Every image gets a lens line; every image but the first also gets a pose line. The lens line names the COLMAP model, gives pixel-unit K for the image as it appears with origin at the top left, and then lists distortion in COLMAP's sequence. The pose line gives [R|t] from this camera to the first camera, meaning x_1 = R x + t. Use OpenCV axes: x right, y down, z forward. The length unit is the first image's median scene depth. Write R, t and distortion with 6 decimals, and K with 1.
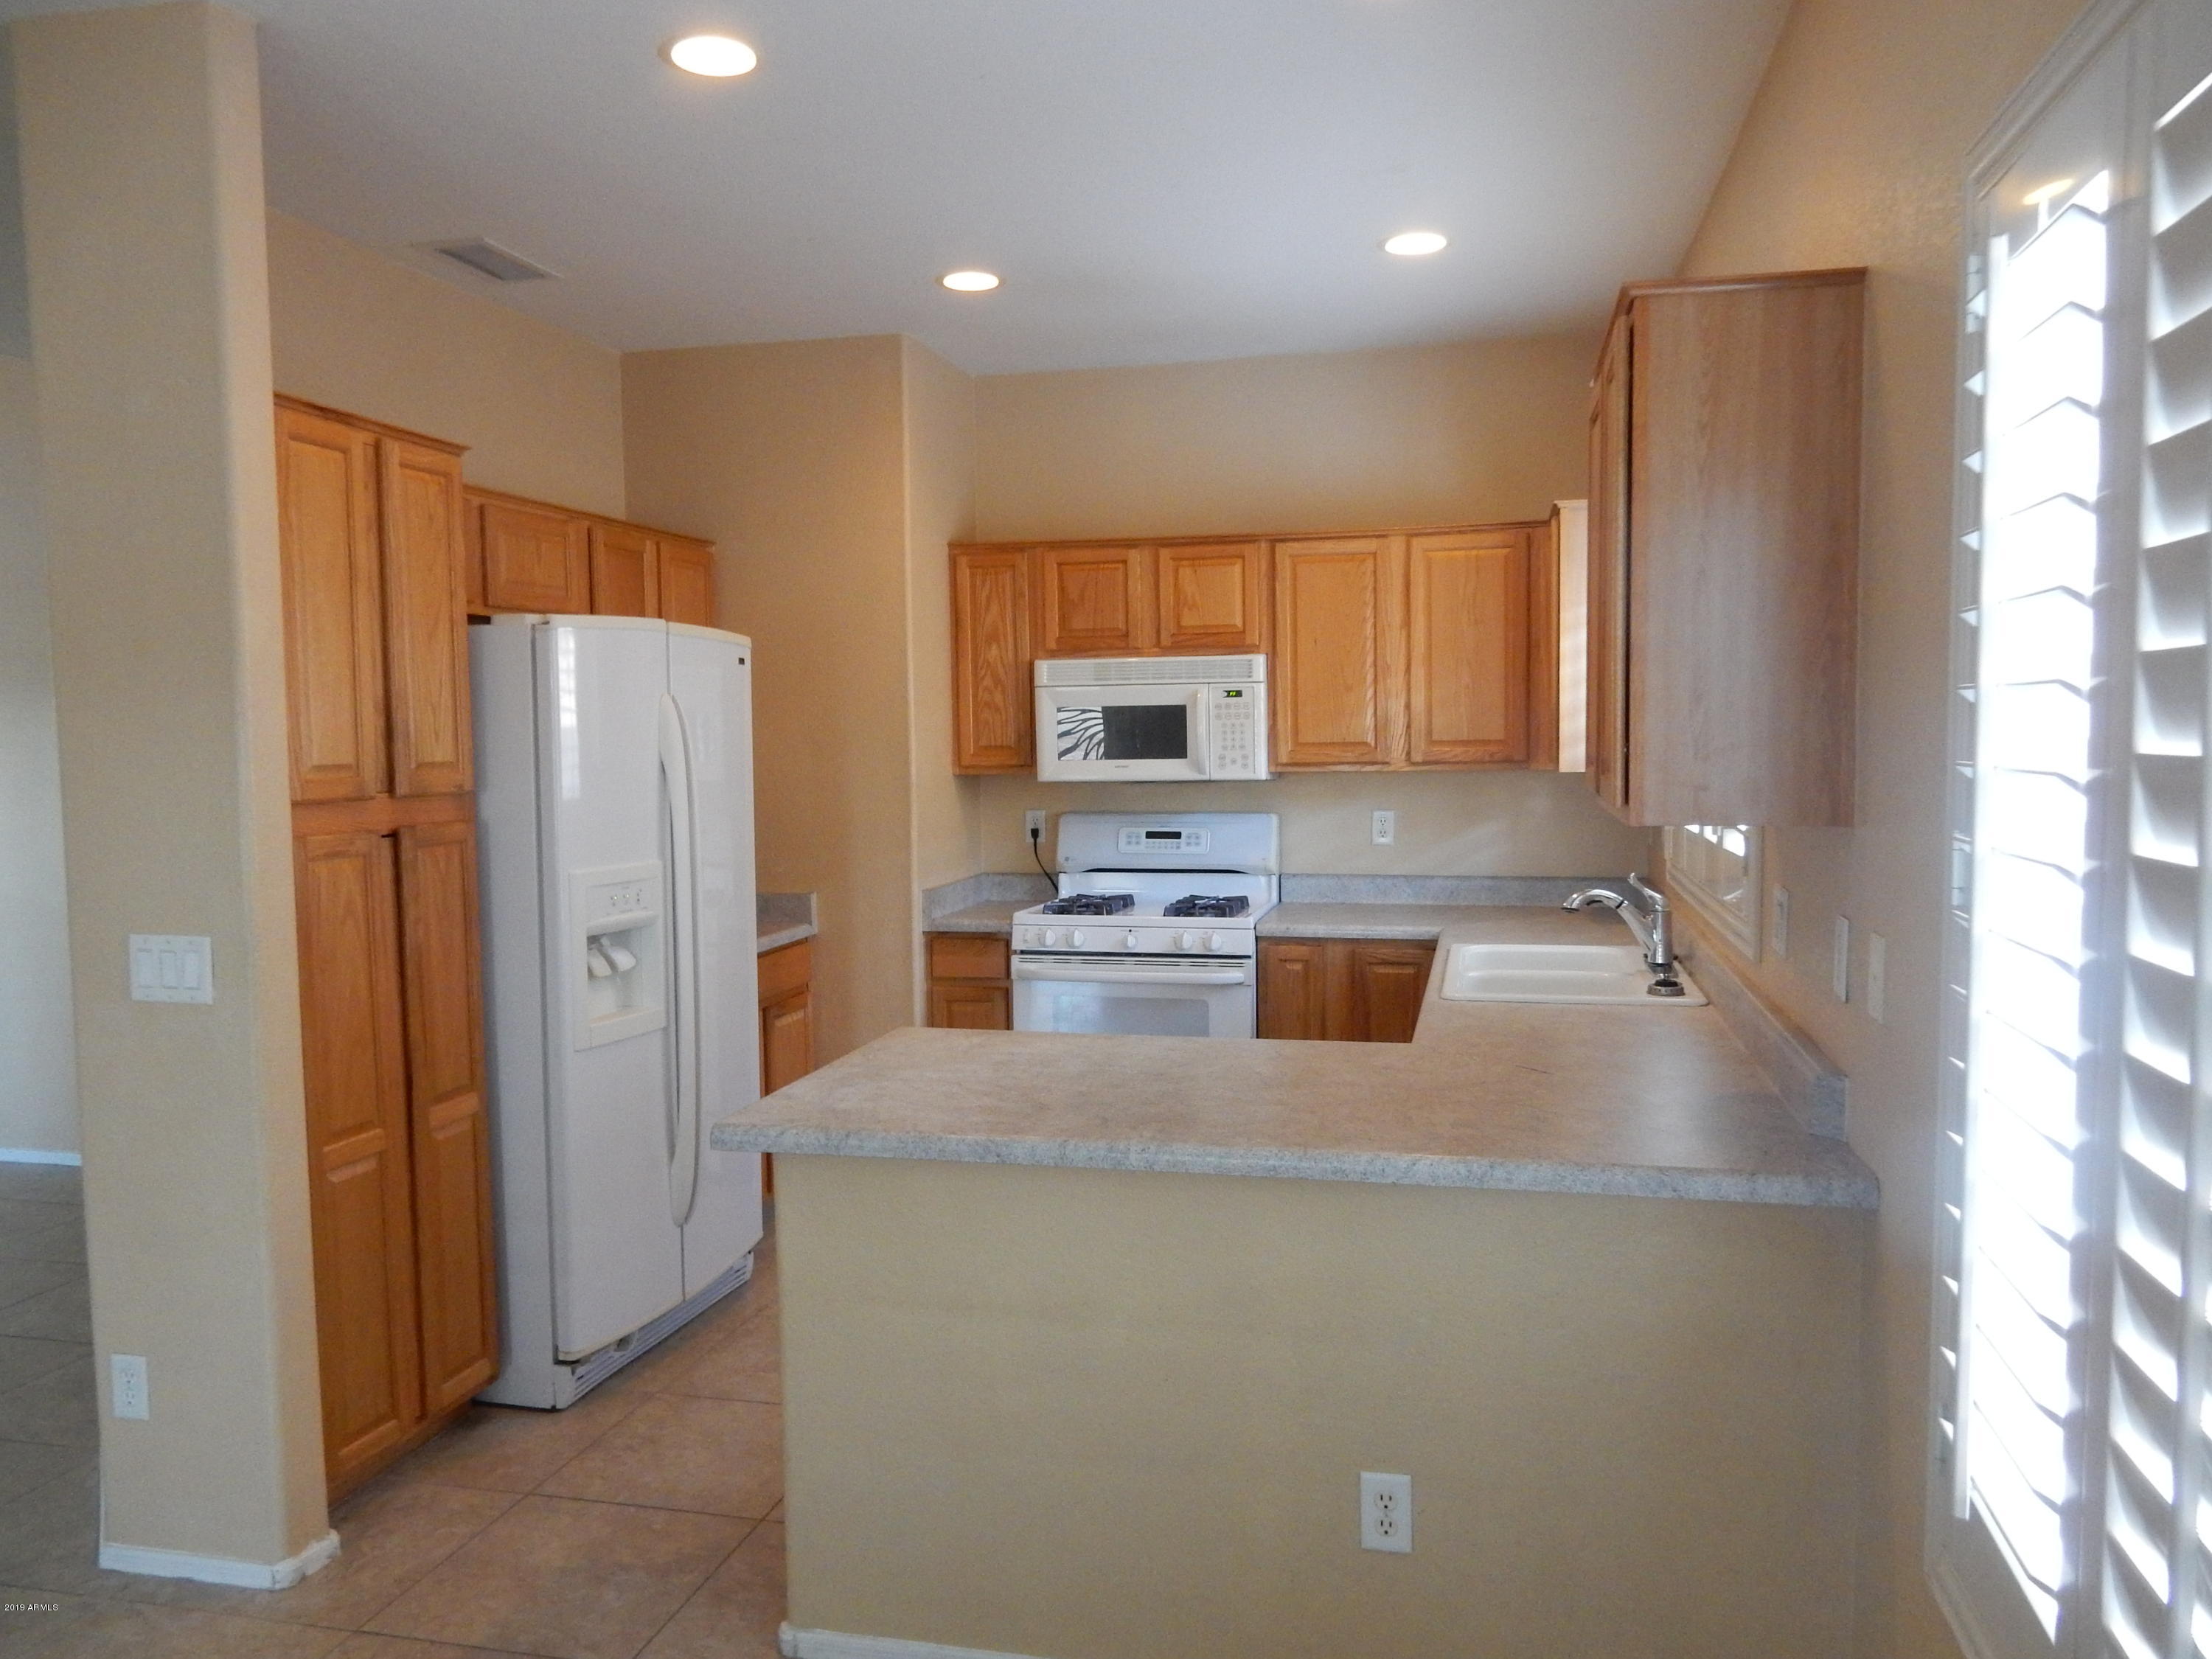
lens RADIAL K [[1621.7, 0, 1108.0], [0, 1621.7, 847.3], [0, 0, 1]] dist [-0.003948, 0.001067]
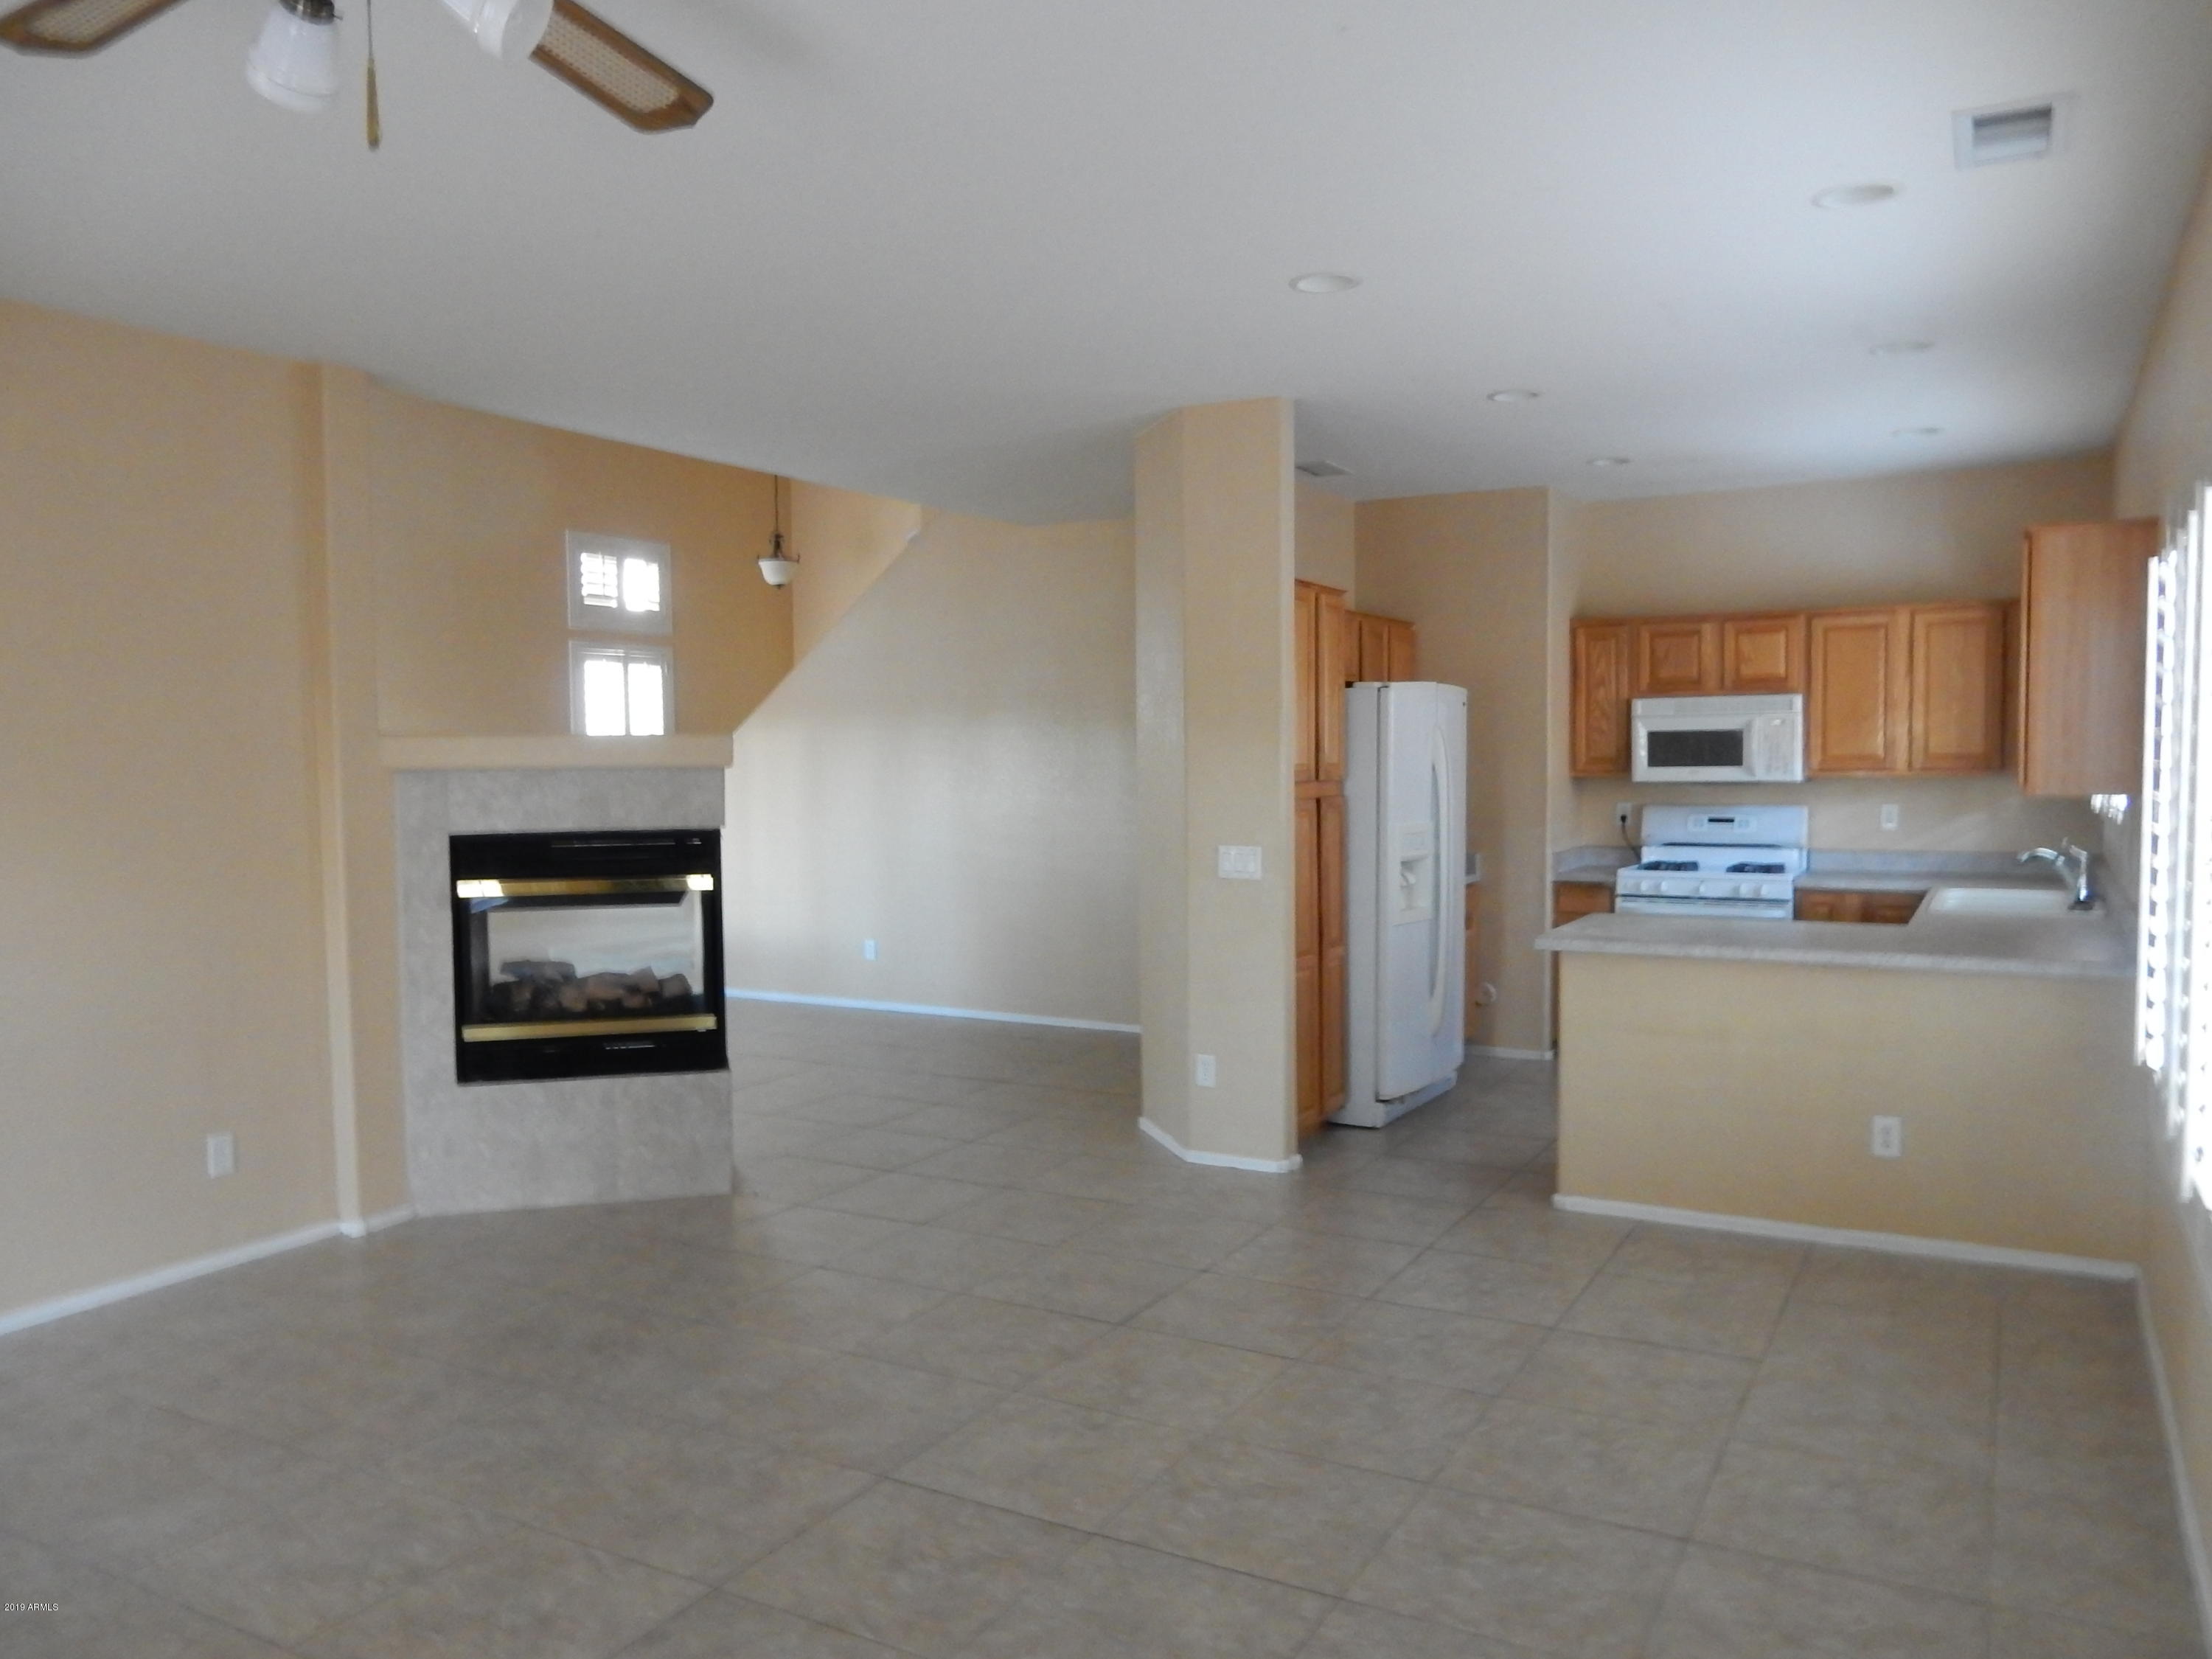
lens RADIAL K [[1621.7, 0, 1108.0], [0, 1621.7, 847.3], [0, 0, 1]] dist [-0.003948, 0.001067]
pose [[0.961091, 0.019773, -0.275525, -0.097488], [-0.022386, 0.999729, -0.006342, 0.040099], [0.275325, 0.012263, 0.961273, -0.557986]]
